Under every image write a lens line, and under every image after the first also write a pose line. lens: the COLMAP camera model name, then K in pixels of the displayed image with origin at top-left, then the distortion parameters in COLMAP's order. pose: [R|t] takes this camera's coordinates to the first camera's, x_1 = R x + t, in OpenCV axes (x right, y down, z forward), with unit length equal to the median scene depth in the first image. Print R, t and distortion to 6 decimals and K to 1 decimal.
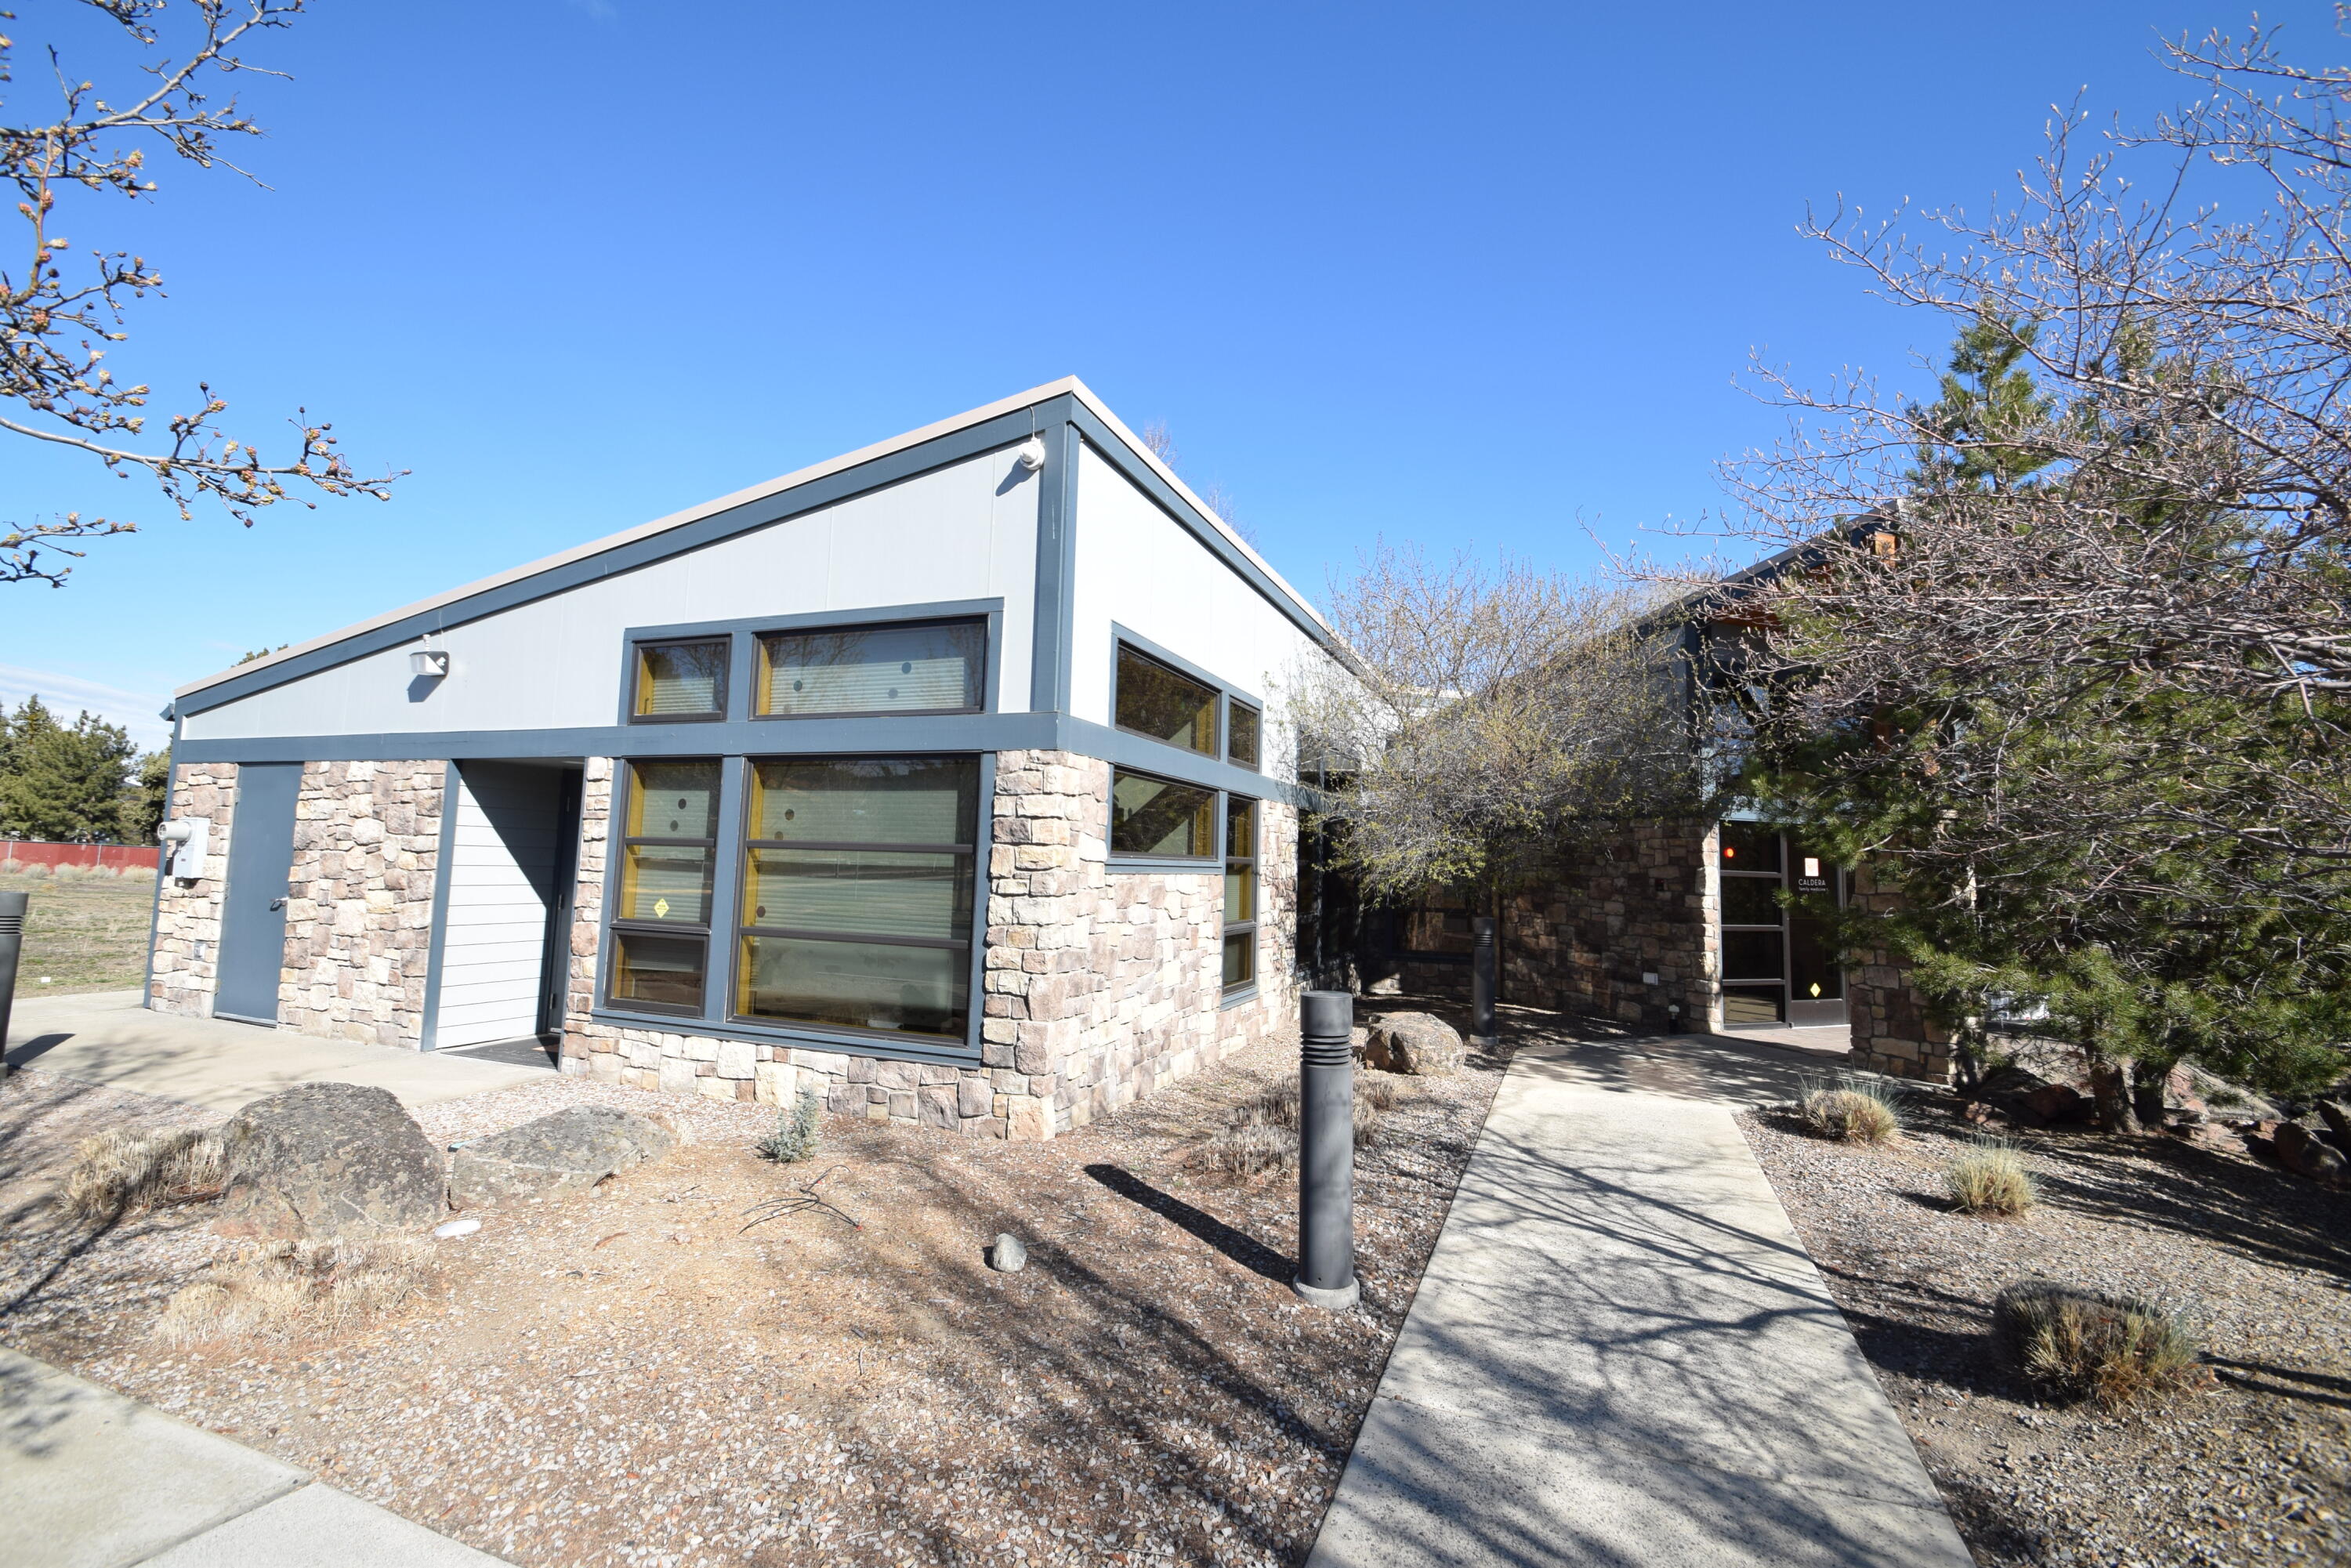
lens RADIAL K [[1033.7, 0, 1182.4], [0, 1033.7, 753.0], [0, 0, 1]] dist [0.017152, -0.018463]
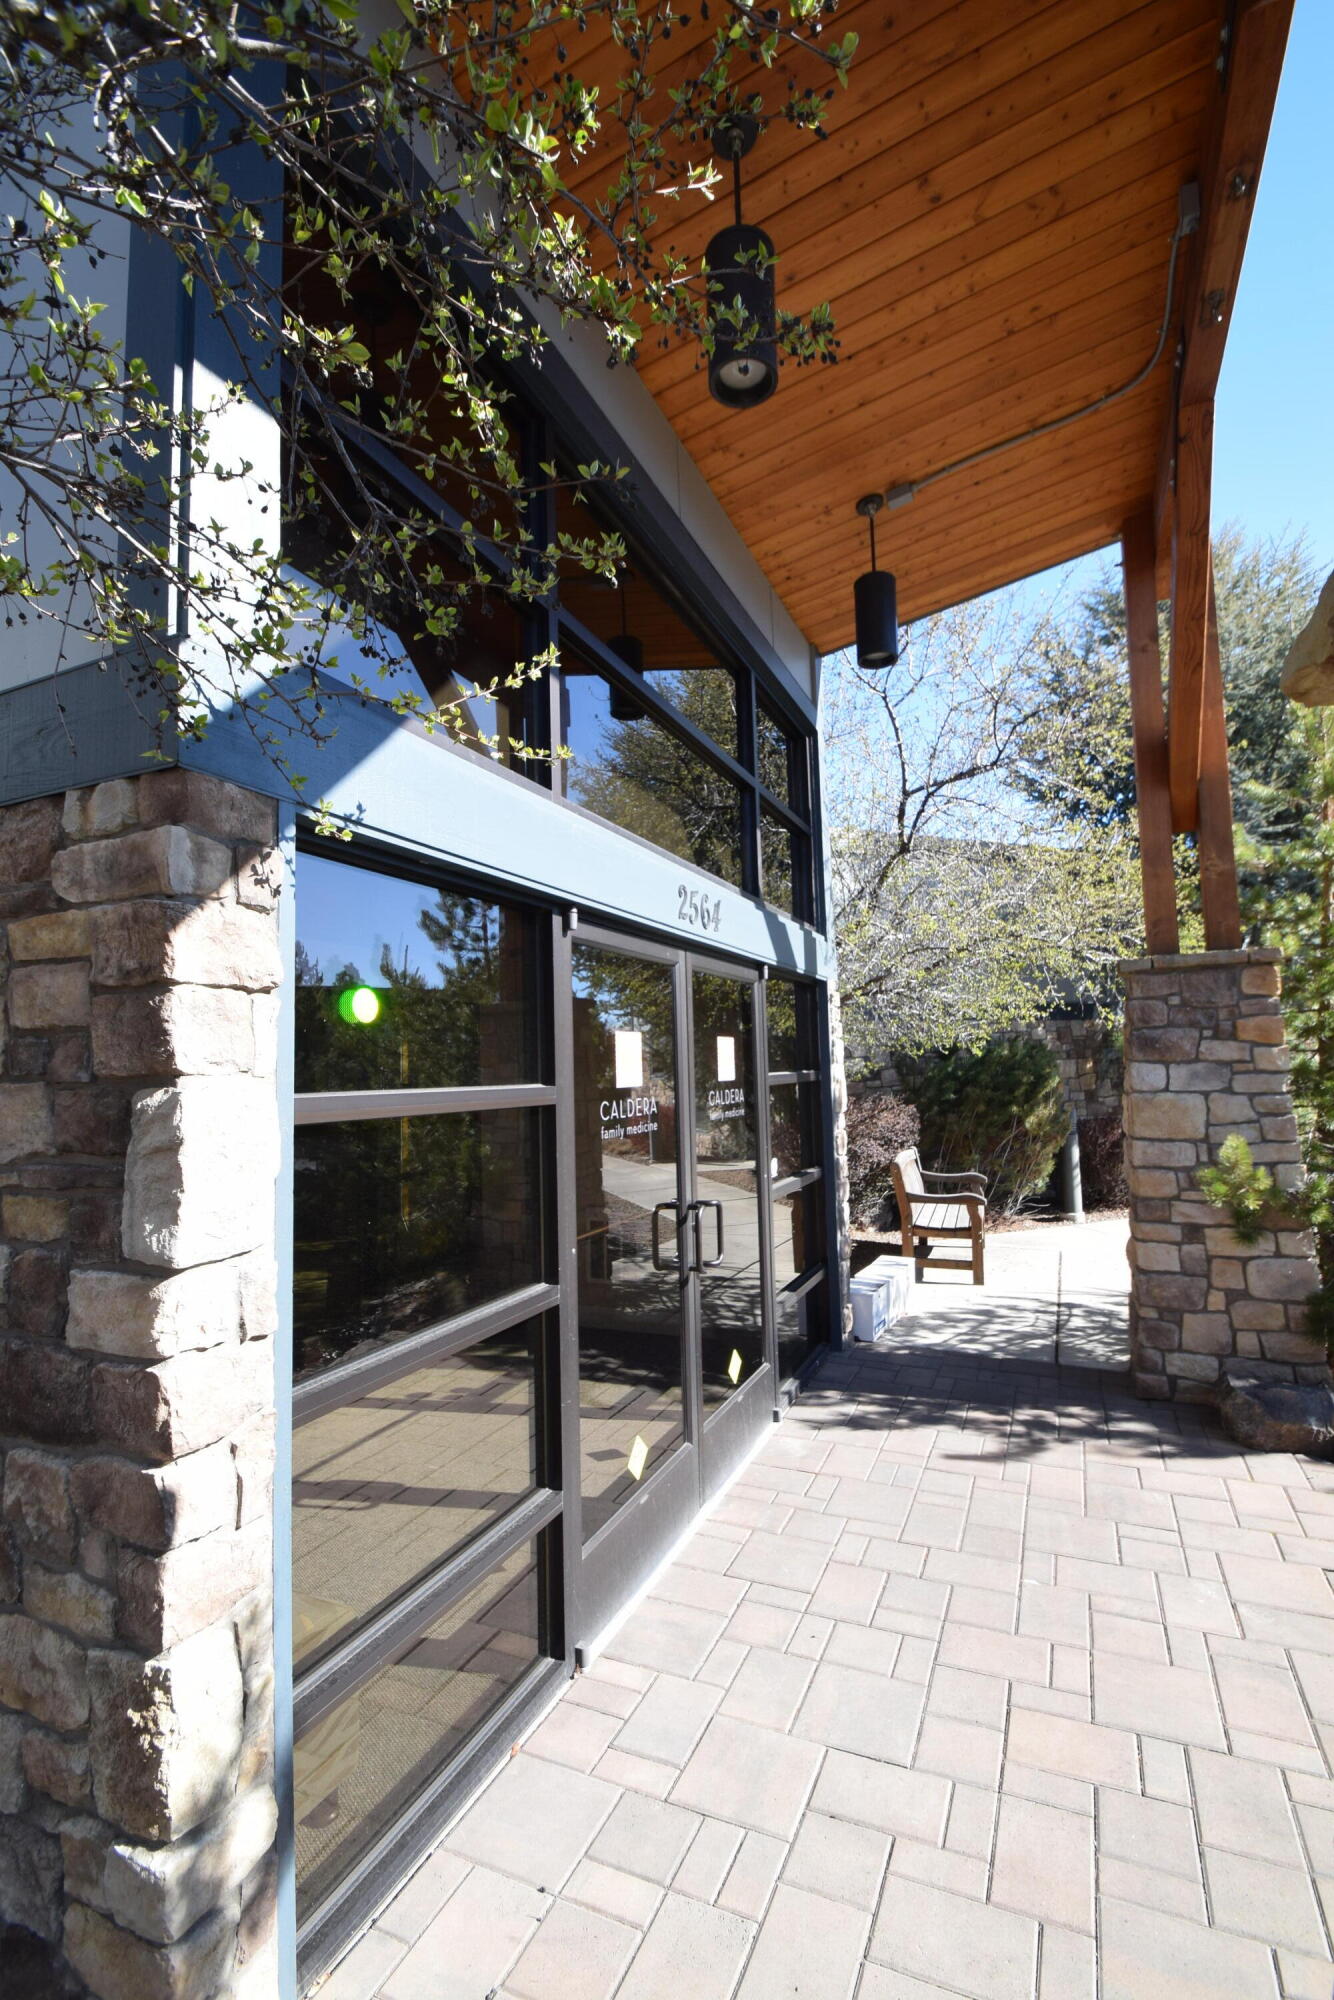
lens RADIAL K [[879.4, 0, 684.4], [0, 879.4, 1003.1], [0, 0, 1]] dist [0.017152, -0.018463]
pose [[0.735819, -0.003198, 0.677171, 0.449991], [-0.022422, 0.999325, 0.029084, 0.088475], [-0.676807, -0.036584, 0.735251, 0.817544]]
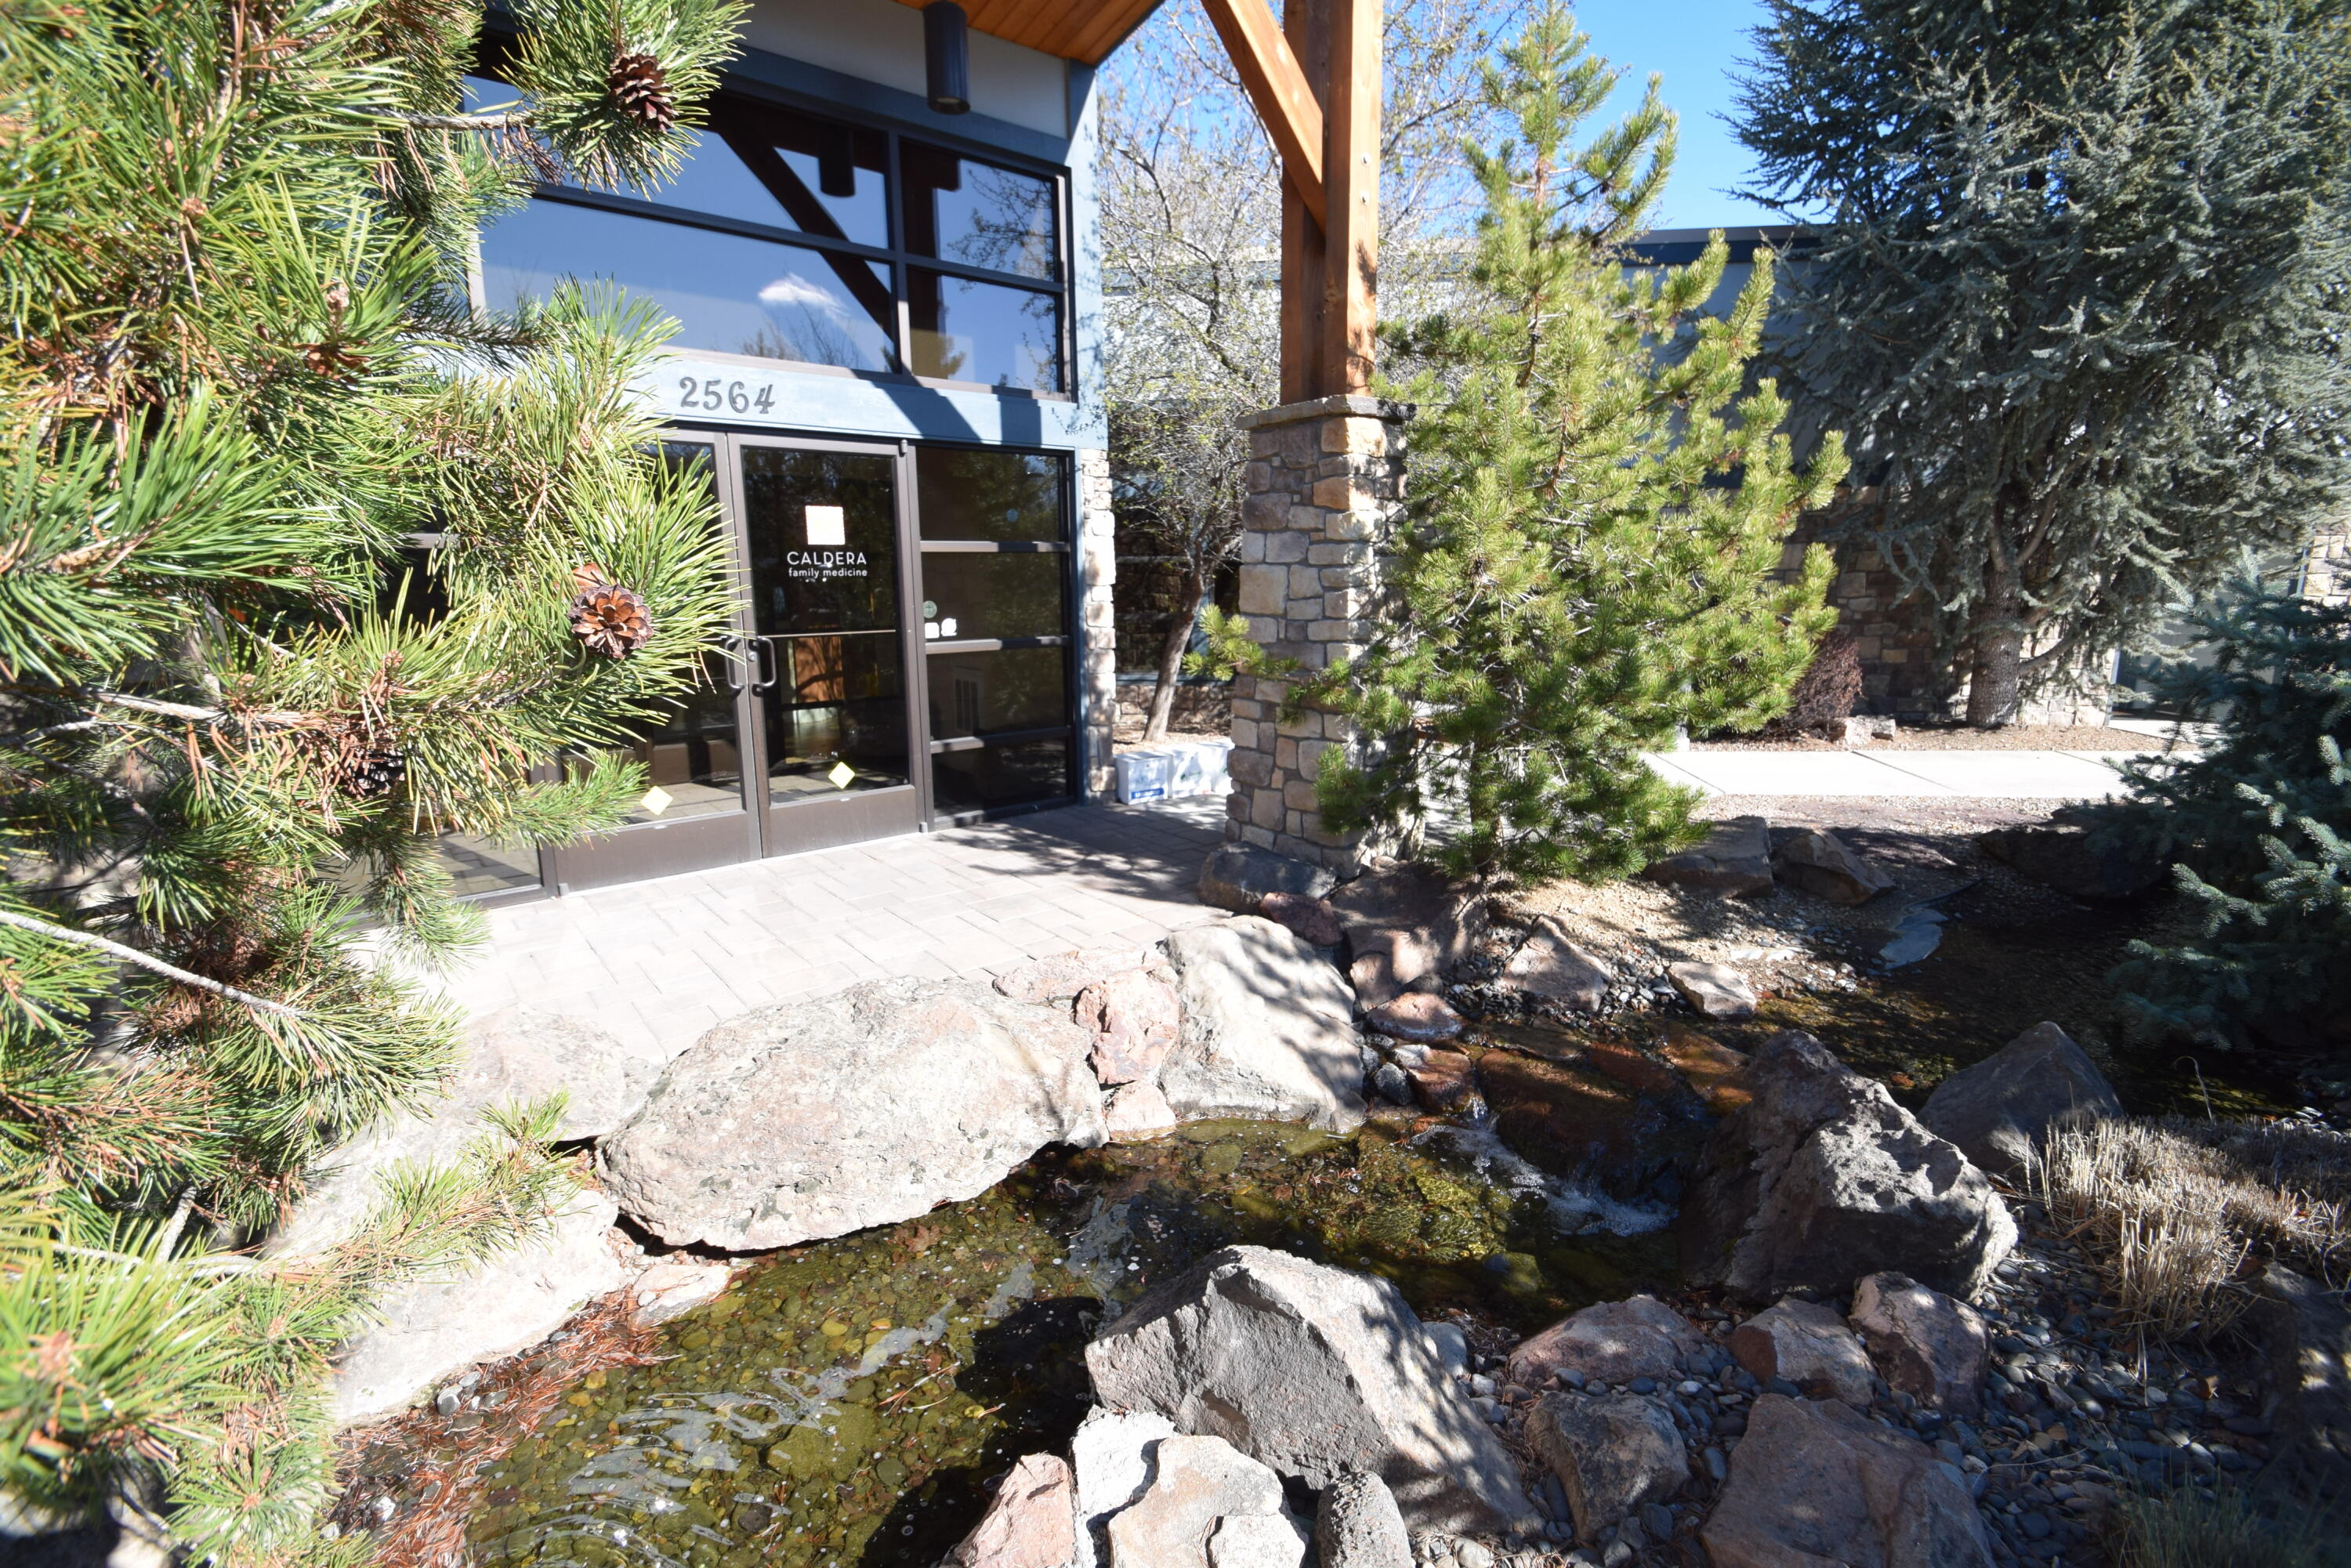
lens RADIAL K [[1037.0, 0, 1173.0], [0, 1037.0, 765.2], [0, 0, 1]] dist [0.017343, -0.018092]
pose [[0.966101, -0.087586, 0.242853, 0.729855], [0.013125, 0.956138, 0.292623, 0.087719], [-0.257830, -0.279516, 0.924875, 0.541101]]
